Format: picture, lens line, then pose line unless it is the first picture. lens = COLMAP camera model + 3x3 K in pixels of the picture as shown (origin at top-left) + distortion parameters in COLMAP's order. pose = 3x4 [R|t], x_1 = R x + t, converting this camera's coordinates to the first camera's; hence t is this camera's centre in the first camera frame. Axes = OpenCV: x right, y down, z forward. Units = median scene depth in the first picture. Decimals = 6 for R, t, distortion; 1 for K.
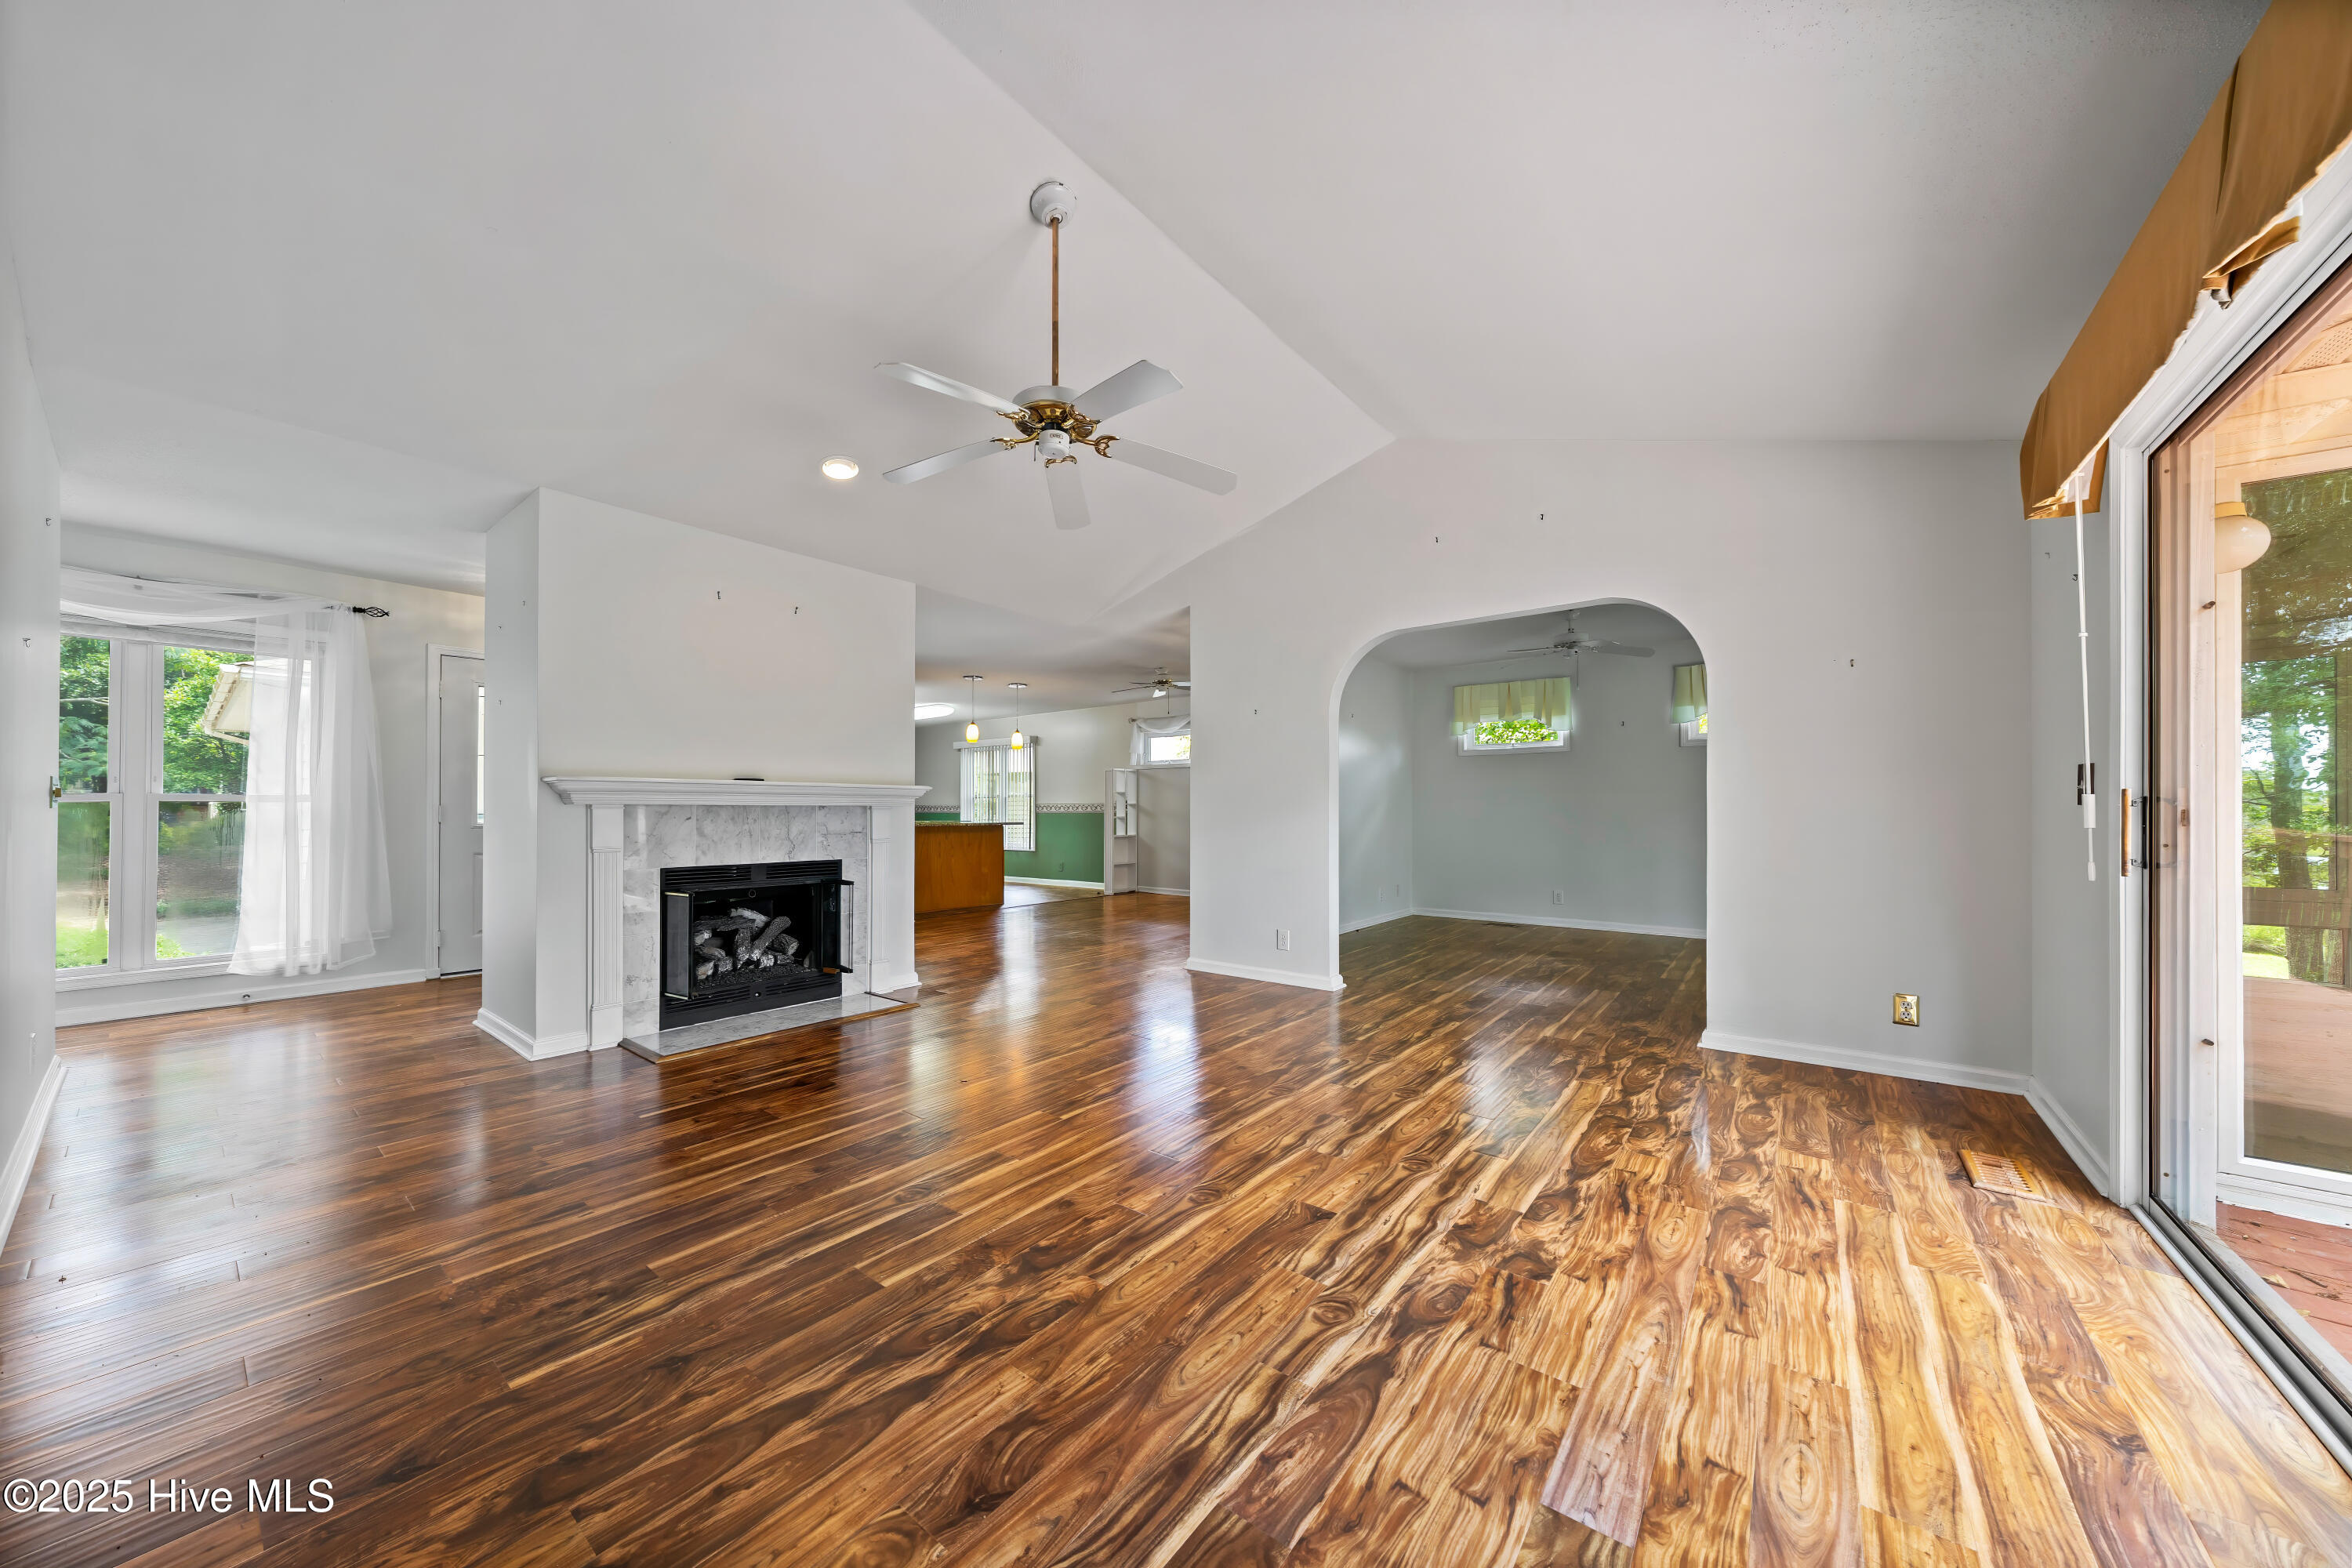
lens RADIAL K [[806.0, 0, 1192.5], [0, 806.0, 797.2], [0, 0, 1]] dist [-0.000527, -0.000579]
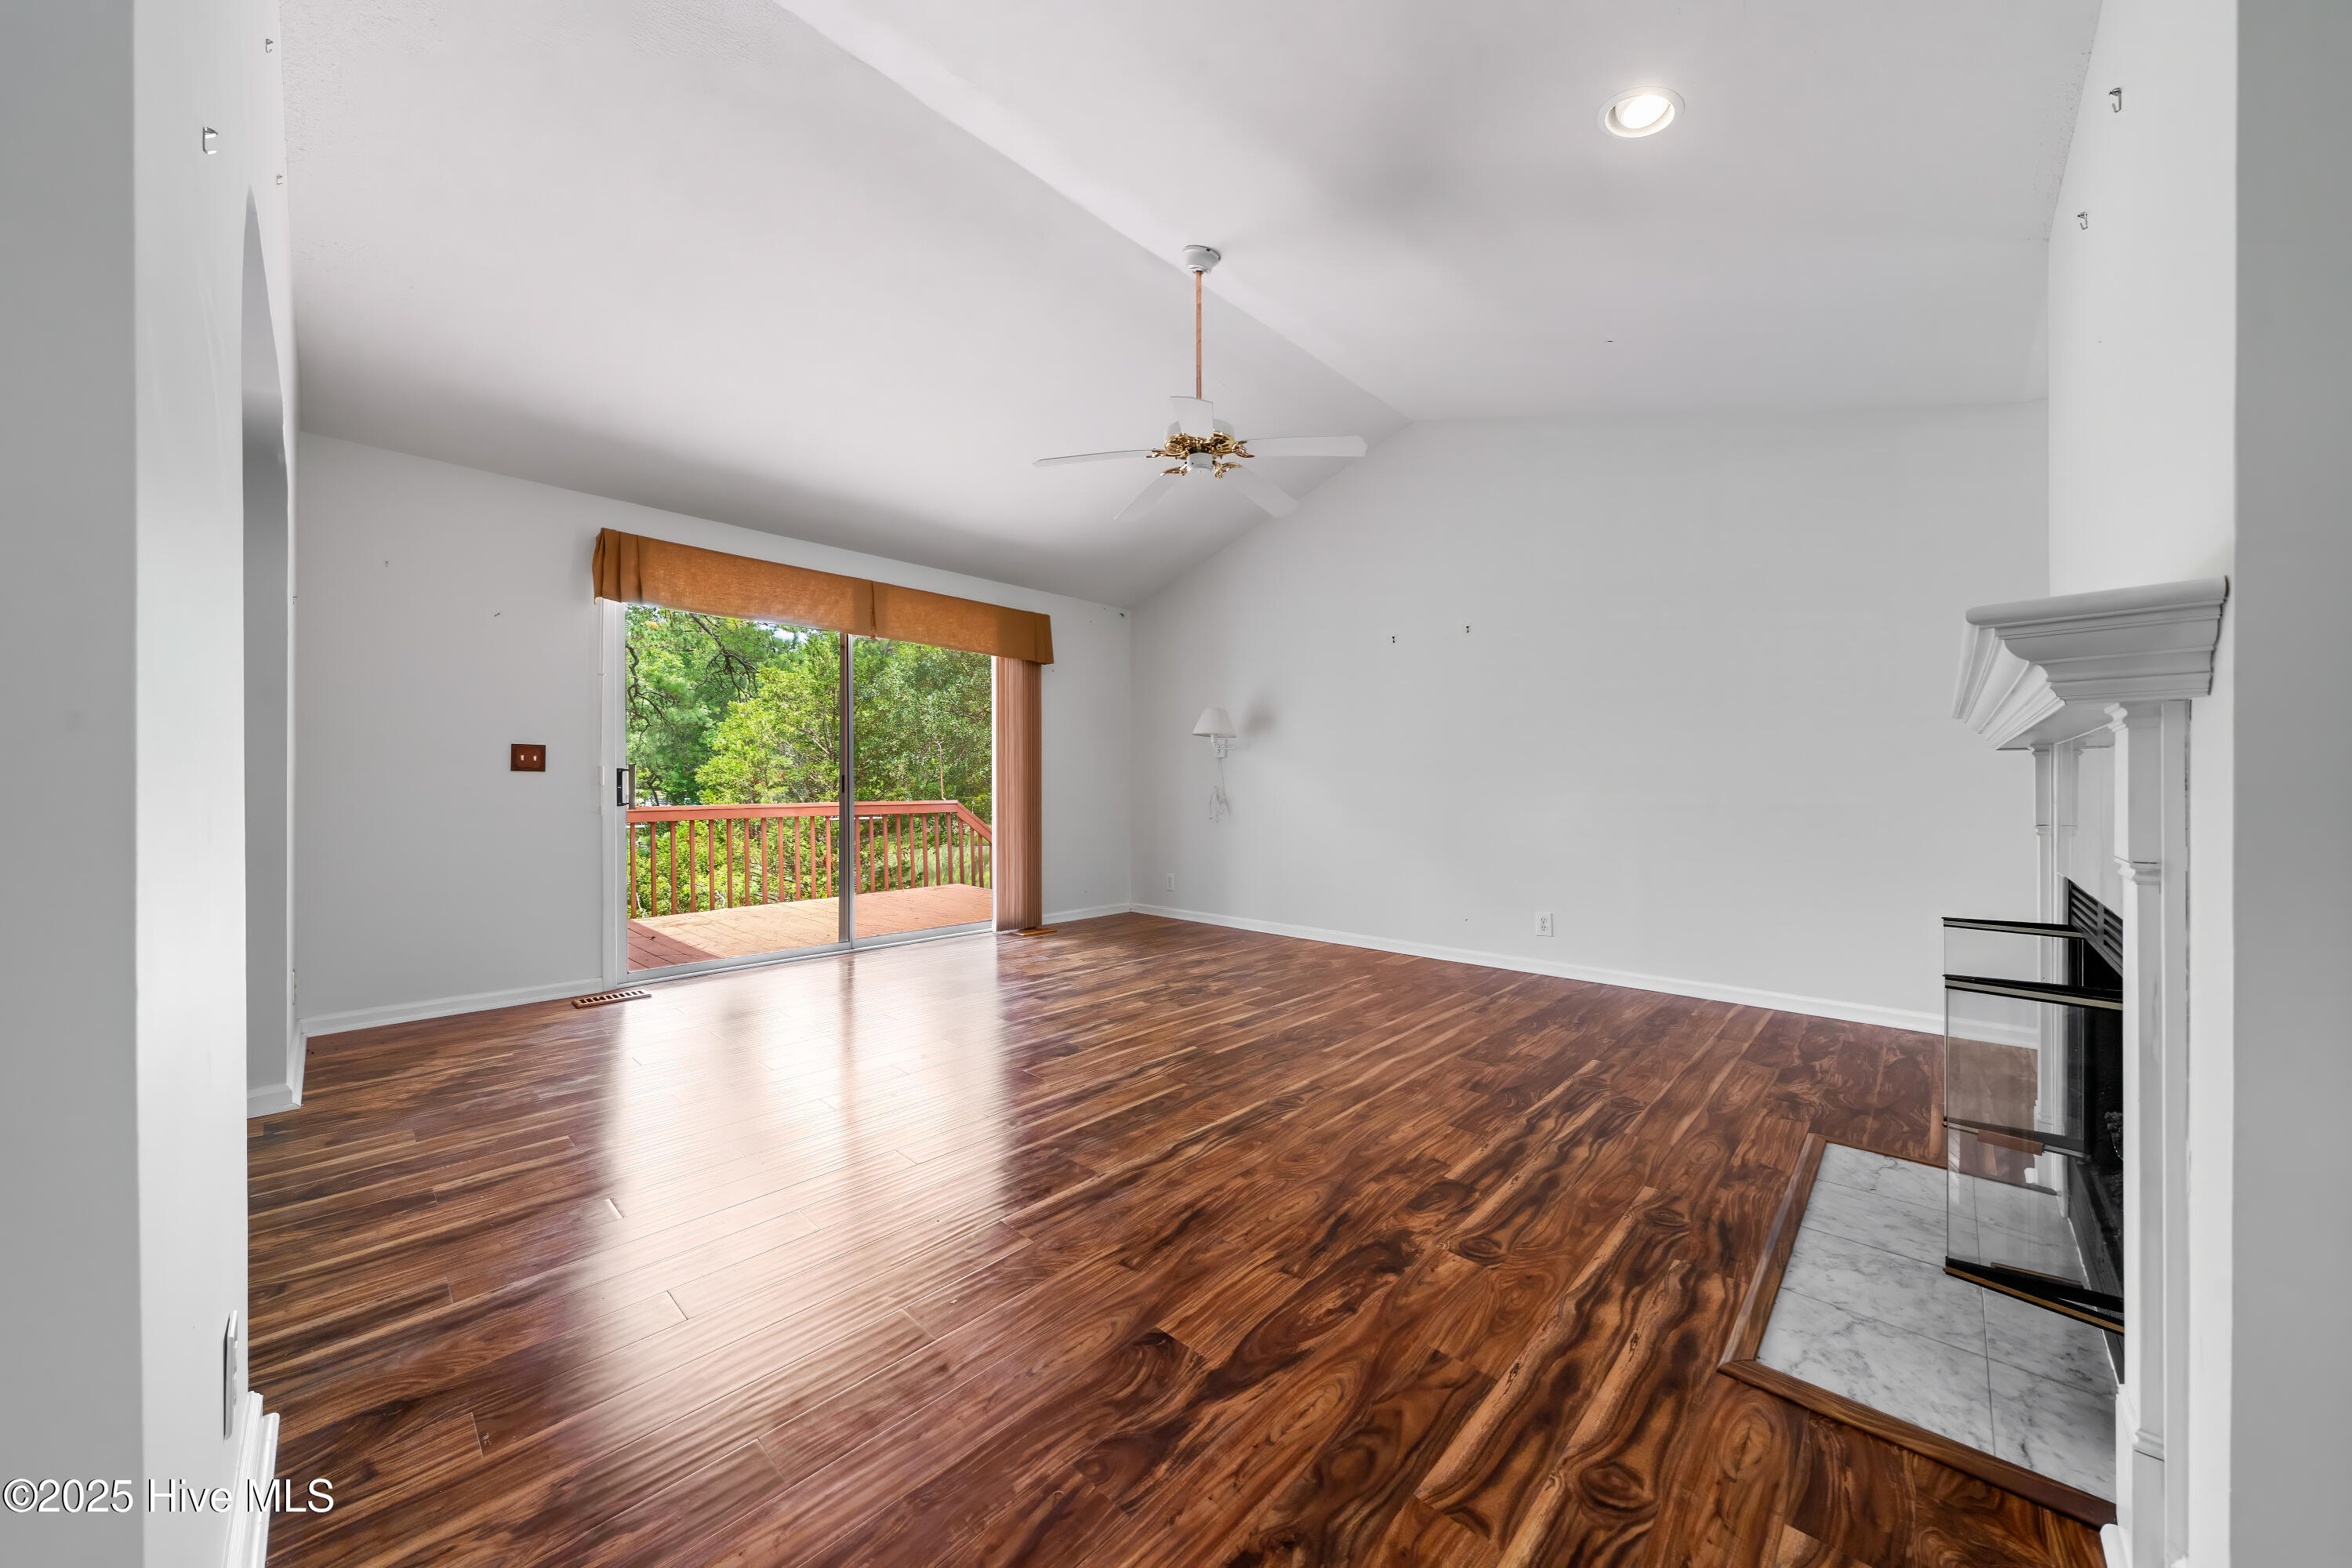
lens RADIAL K [[806.0, 0, 1190.3], [0, 806.0, 785.0], [0, 0, 1]] dist [-0.000527, -0.000579]
pose [[-0.995527, 0.002053, 0.094455, -0.292762], [0.000195, 0.999806, -0.019679, 0.067800], [-0.094477, -0.019573, -0.995335, 2.373084]]
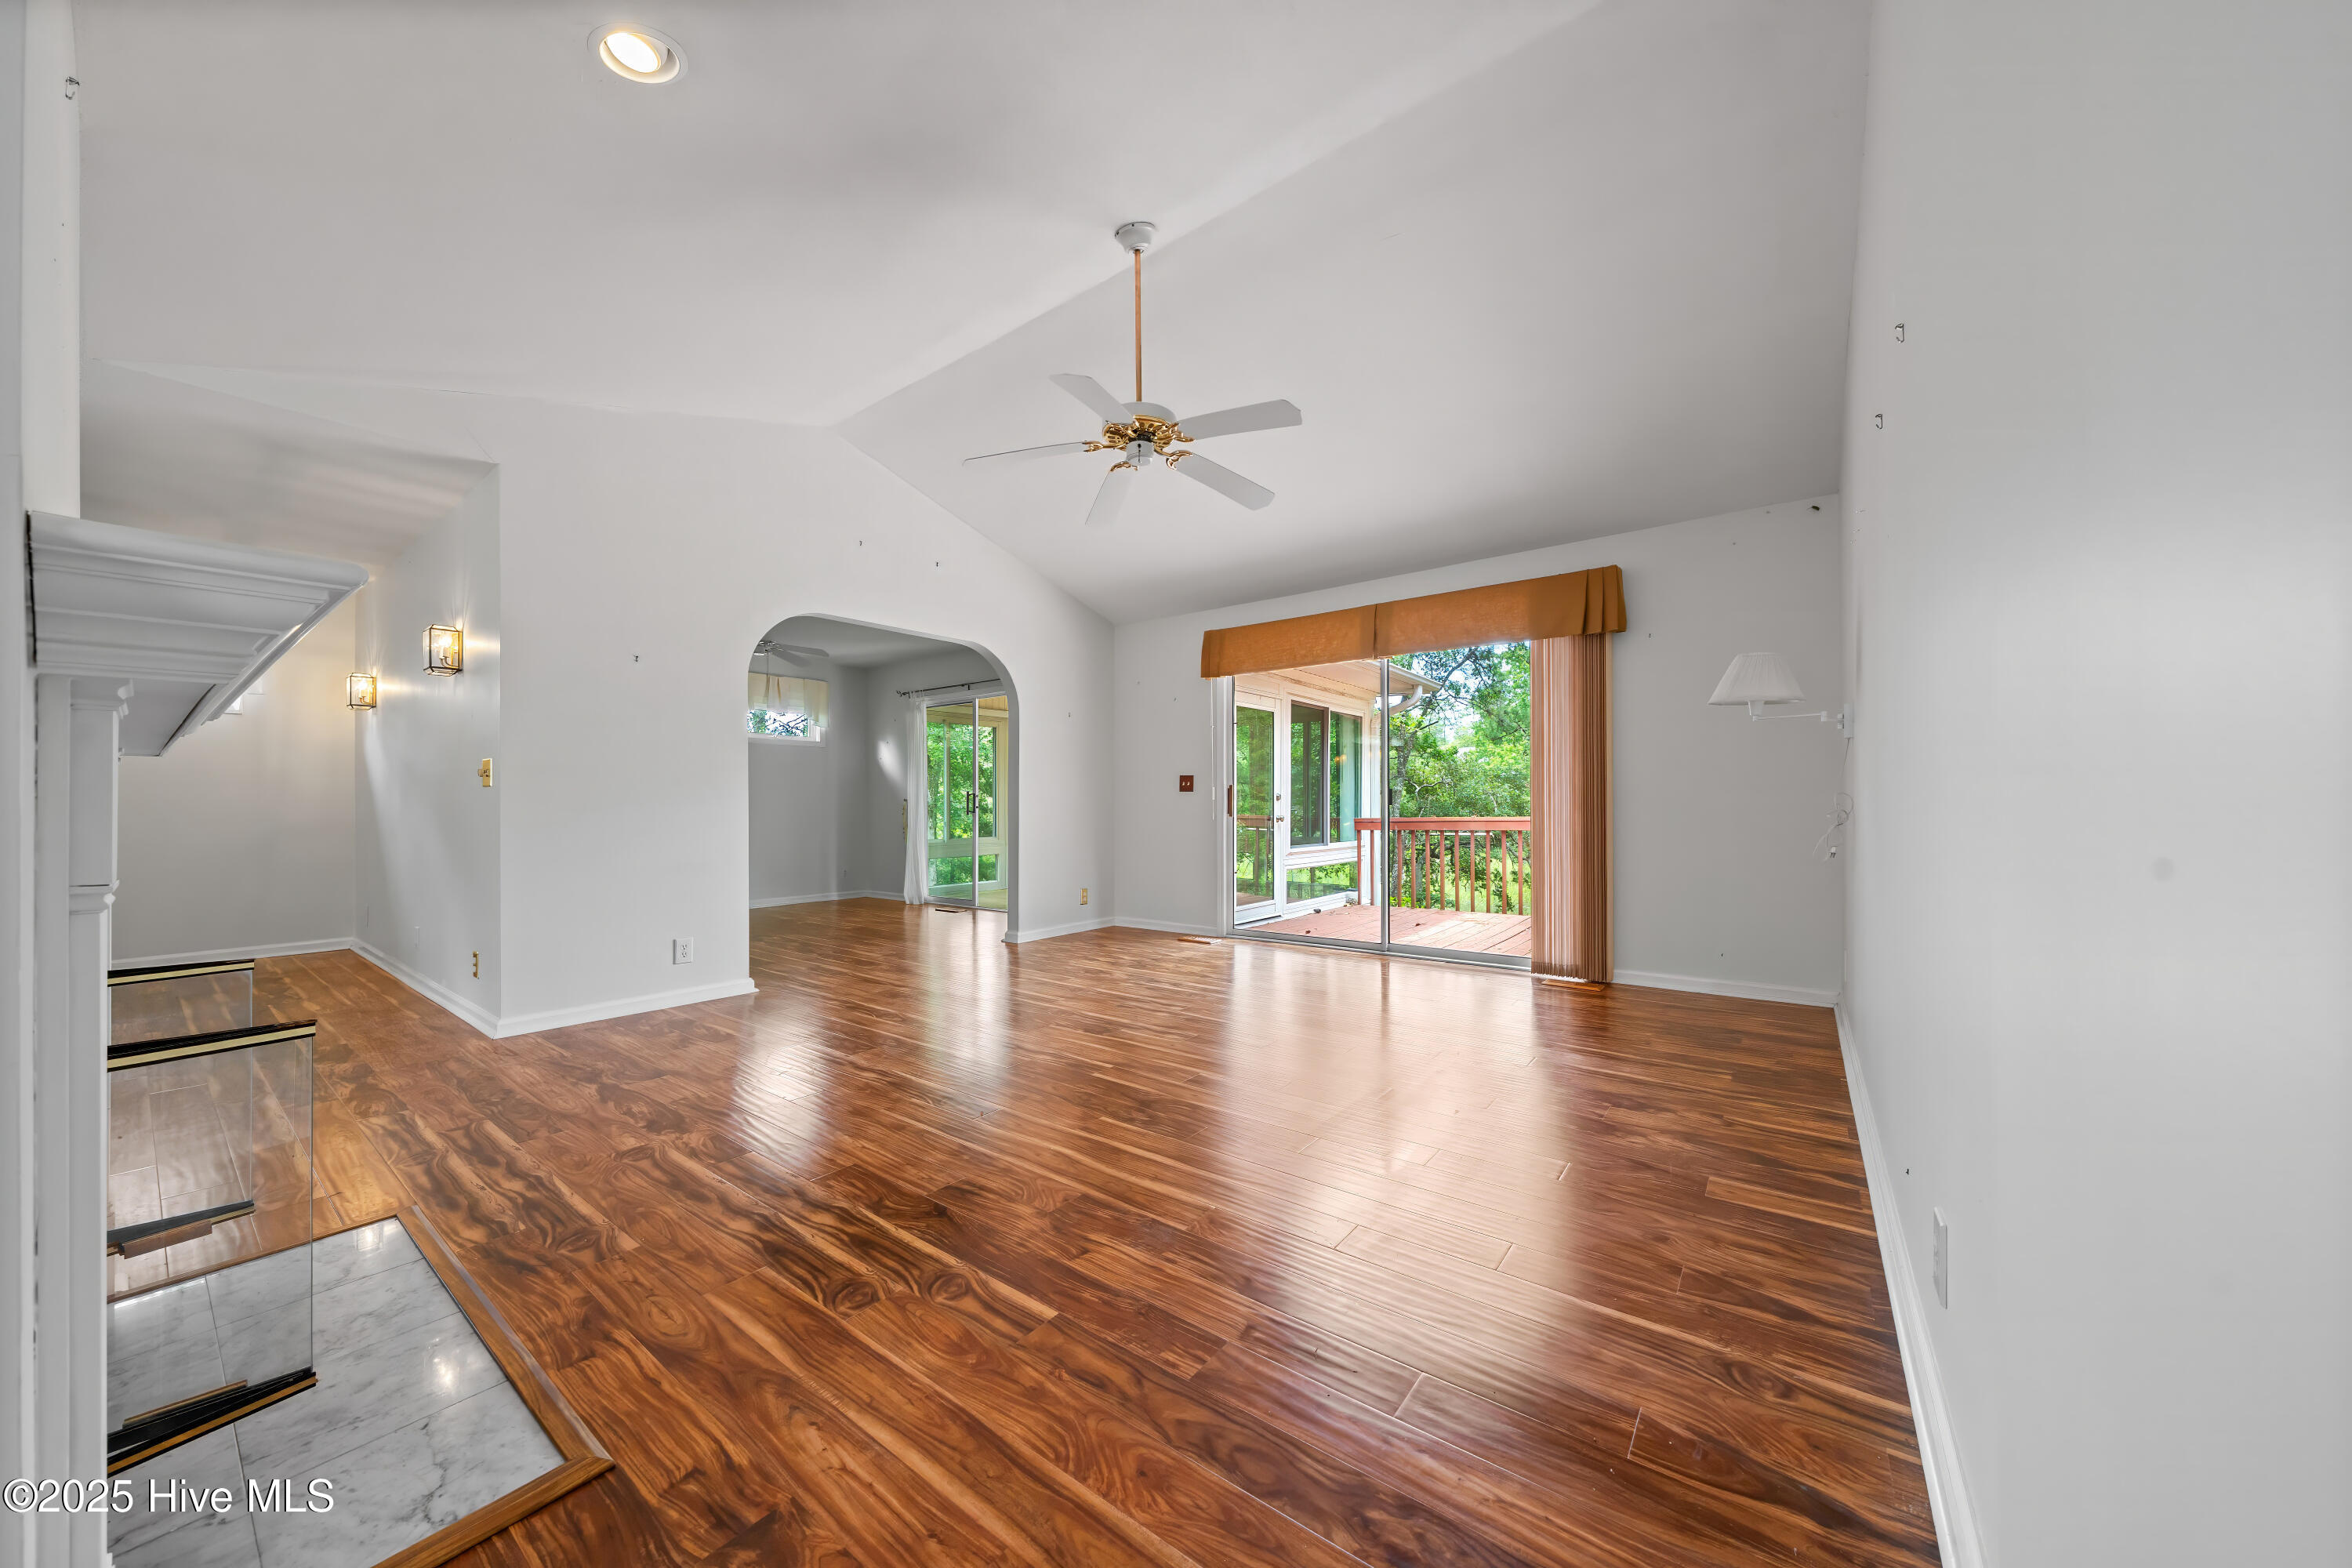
lens RADIAL K [[806.0, 0, 1163.9], [0, 806.0, 796.9], [0, 0, 1]] dist [-0.000527, -0.000579]
pose [[-0.003271, 0.010261, 0.999942, -1.395749], [-0.011059, 0.999886, -0.010297, 0.054059], [-0.999933, -0.011092, -0.003157, 1.057360]]
